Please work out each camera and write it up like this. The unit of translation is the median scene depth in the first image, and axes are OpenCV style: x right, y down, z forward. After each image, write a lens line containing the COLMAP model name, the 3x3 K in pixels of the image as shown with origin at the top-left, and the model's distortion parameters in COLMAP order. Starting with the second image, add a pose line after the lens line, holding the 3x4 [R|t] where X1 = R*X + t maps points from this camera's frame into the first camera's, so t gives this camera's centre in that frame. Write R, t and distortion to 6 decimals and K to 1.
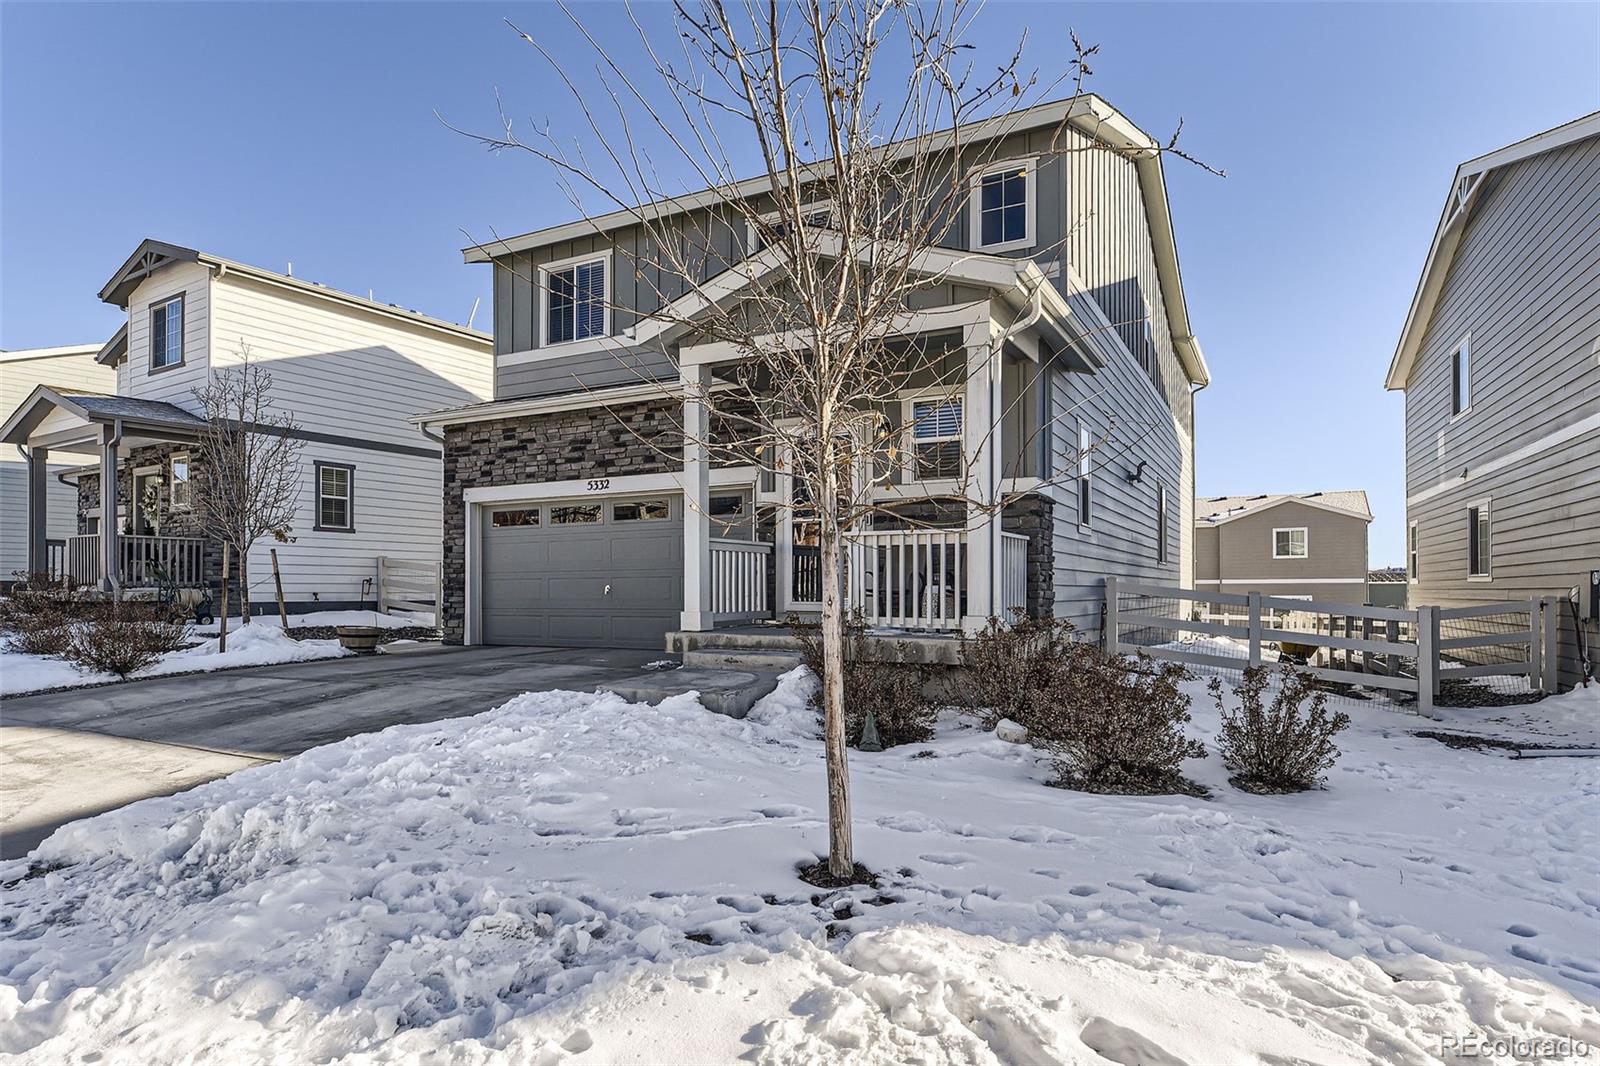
lens RADIAL K [[901.9, 0, 796.9], [0, 901.9, 583.2], [0, 0, 1]] dist [0.000407, 0.000042]
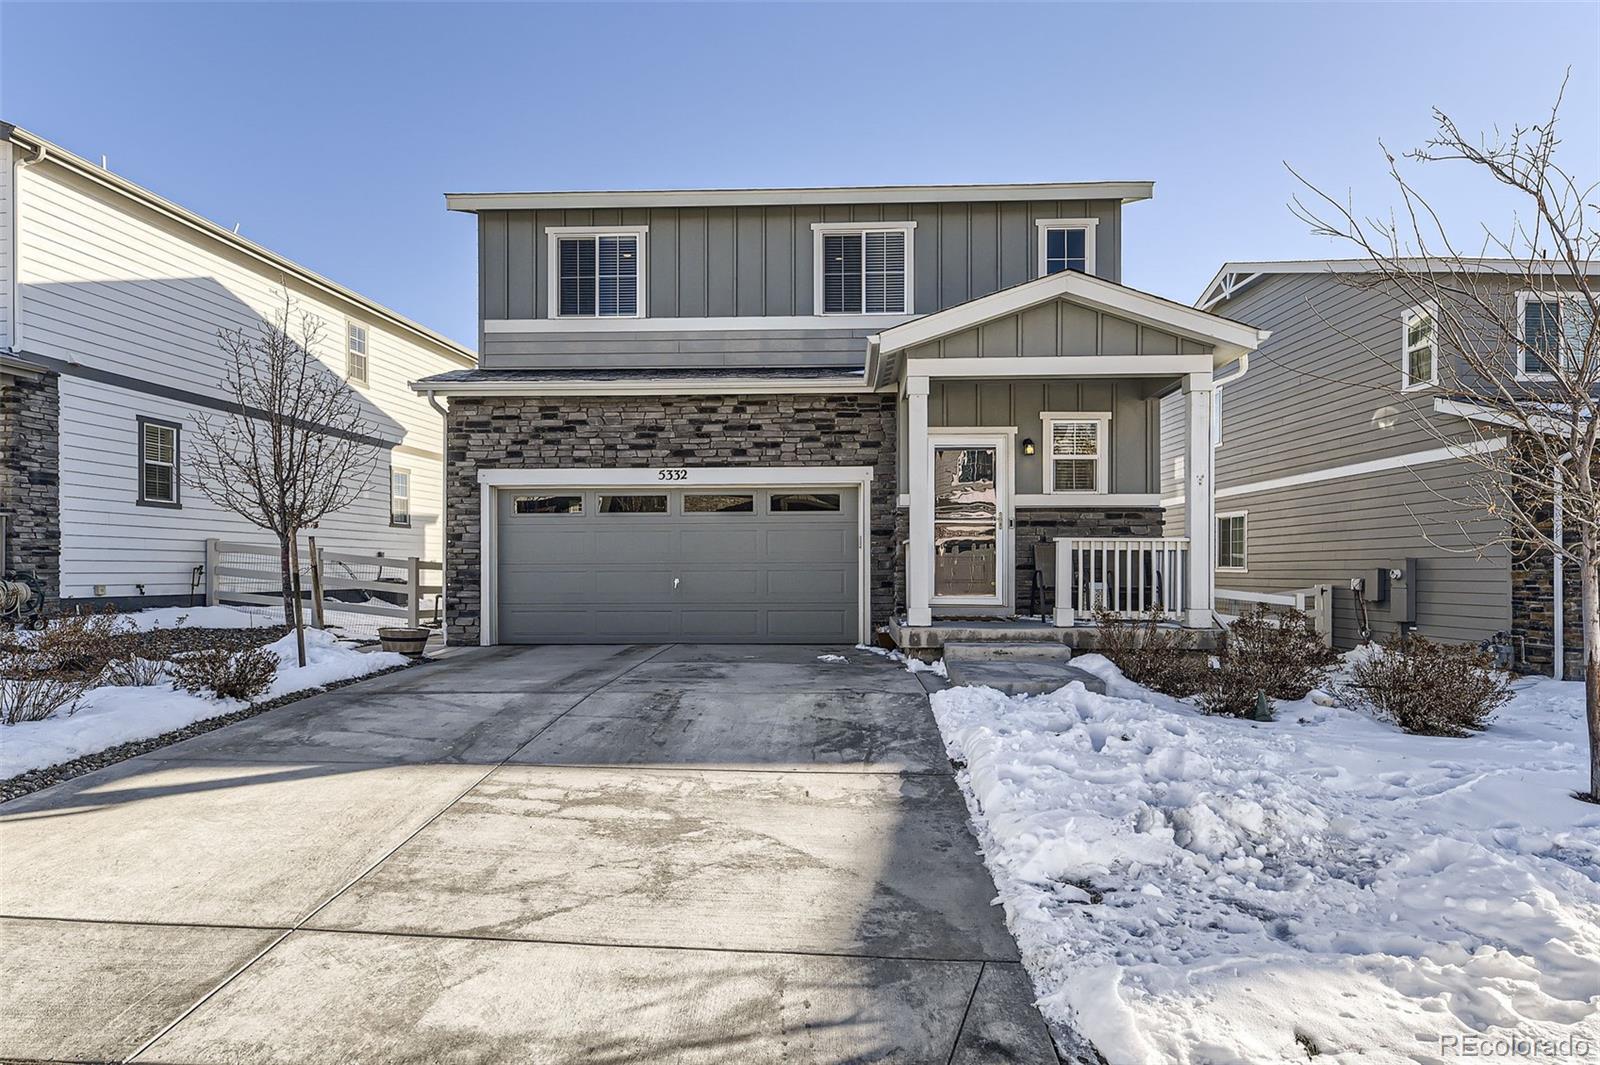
lens RADIAL K [[897.7, 0, 801.0], [0, 897.7, 569.0], [0, 0, 1]] dist [-0.000353, -0.000366]
pose [[0.903164, 0.001163, 0.429295, -0.475345], [-0.004267, 0.999971, 0.006267, -0.014034], [-0.429275, -0.007492, 0.903143, 0.068909]]
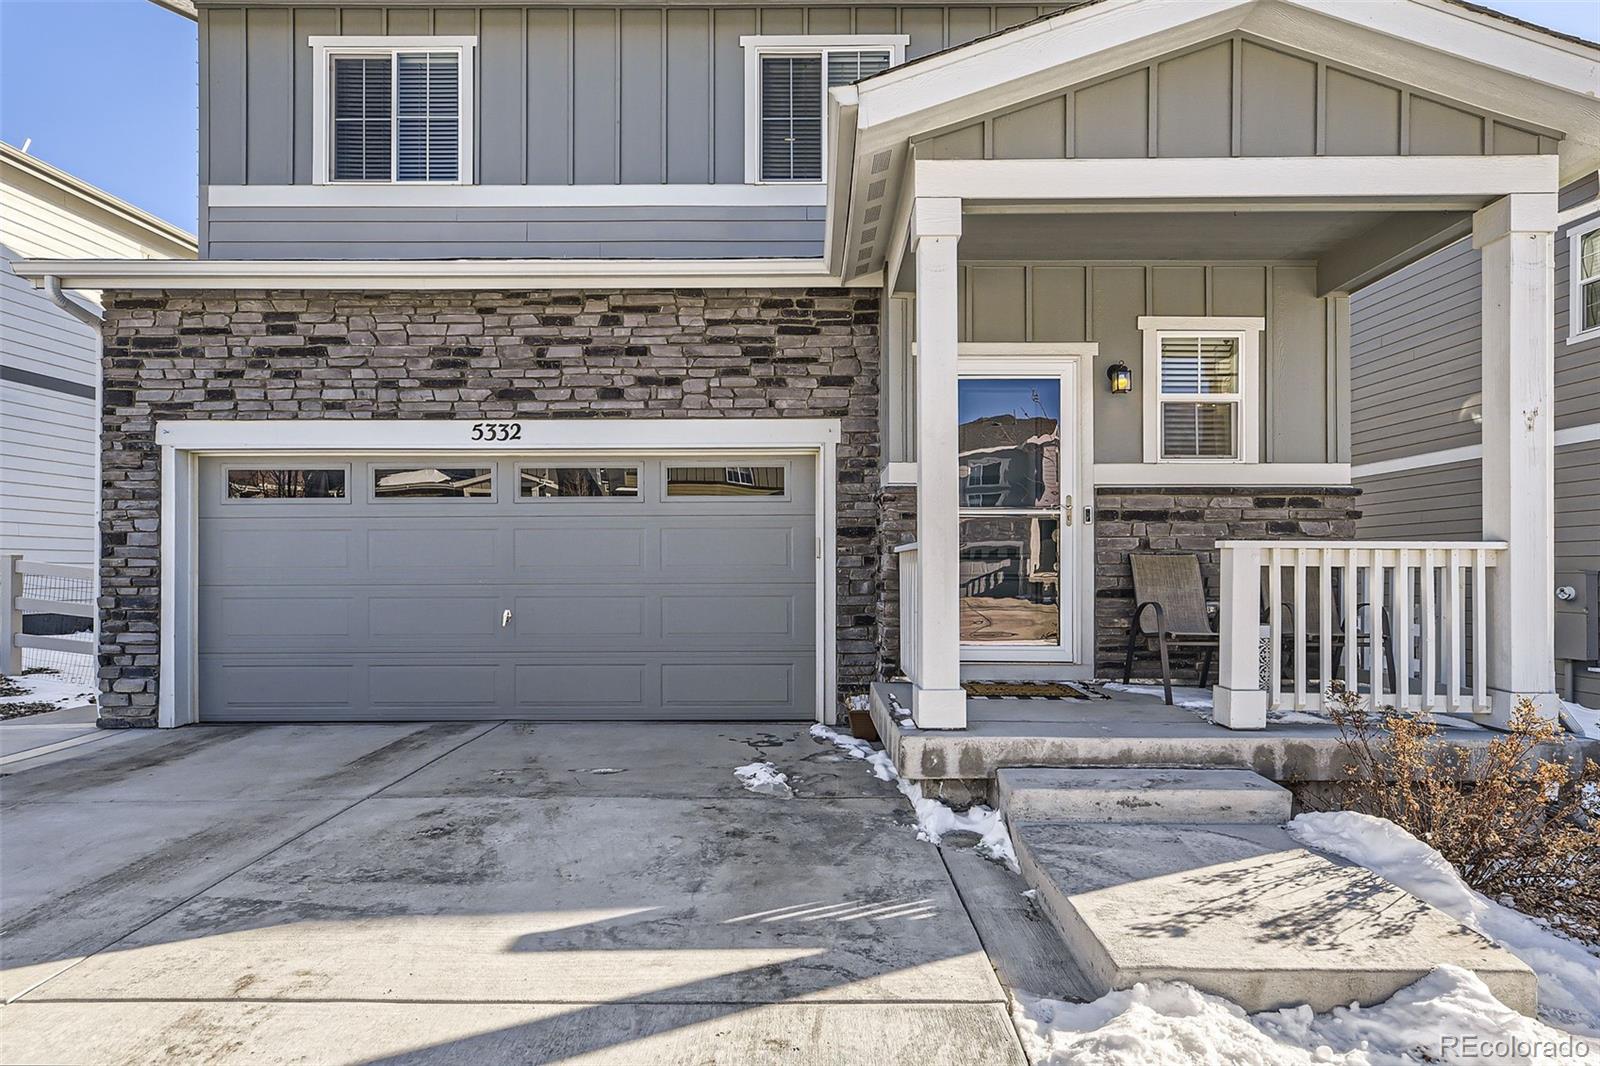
lens RADIAL K [[824.0, 0, 803.4], [0, 824.0, 565.5], [0, 0, 1]] dist [0.002793, 0.000466]
pose [[0.885038, 0.003933, 0.465503, -0.270717], [-0.004669, 0.999989, 0.000428, -0.025524], [-0.465496, -0.002552, 0.885046, 0.428144]]
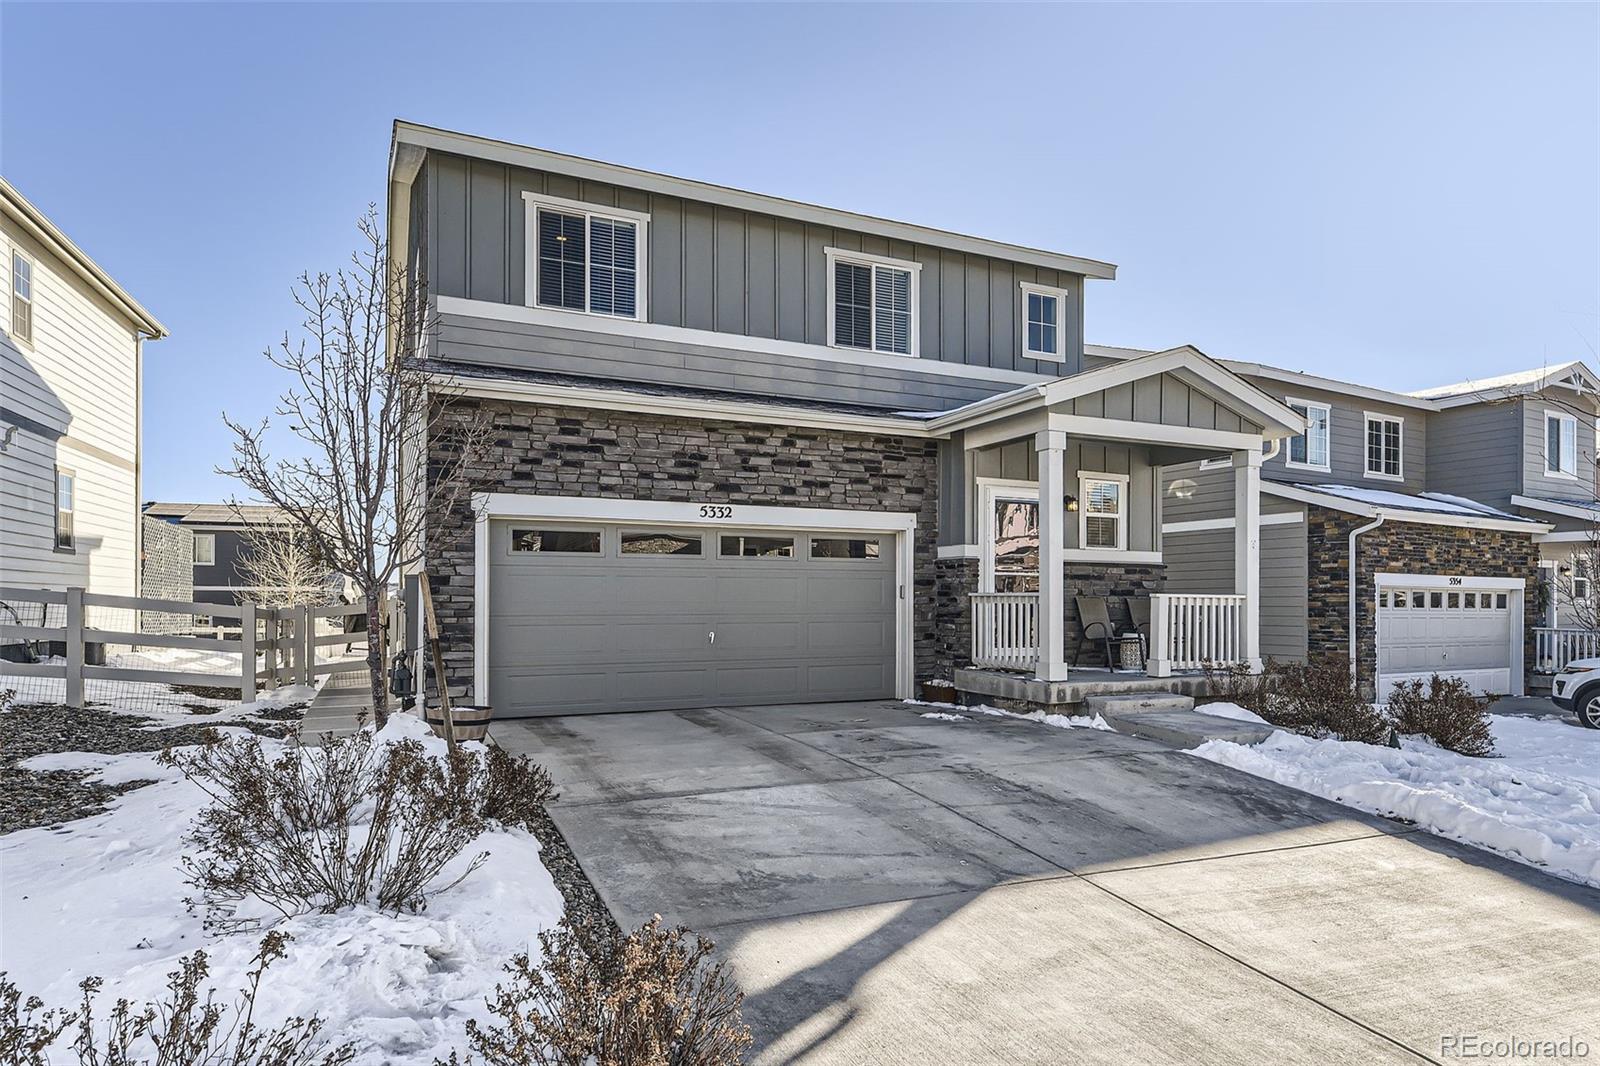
lens RADIAL K [[927.9, 0, 803.7], [0, 927.9, 598.8], [0, 0, 1]] dist [0.000802, 0.000474]
pose [[0.609595, 0.006770, 0.792684, -0.793199], [-0.010547, 0.999944, -0.000430, -0.027611], [-0.792643, -0.008099, 0.609632, 0.387195]]
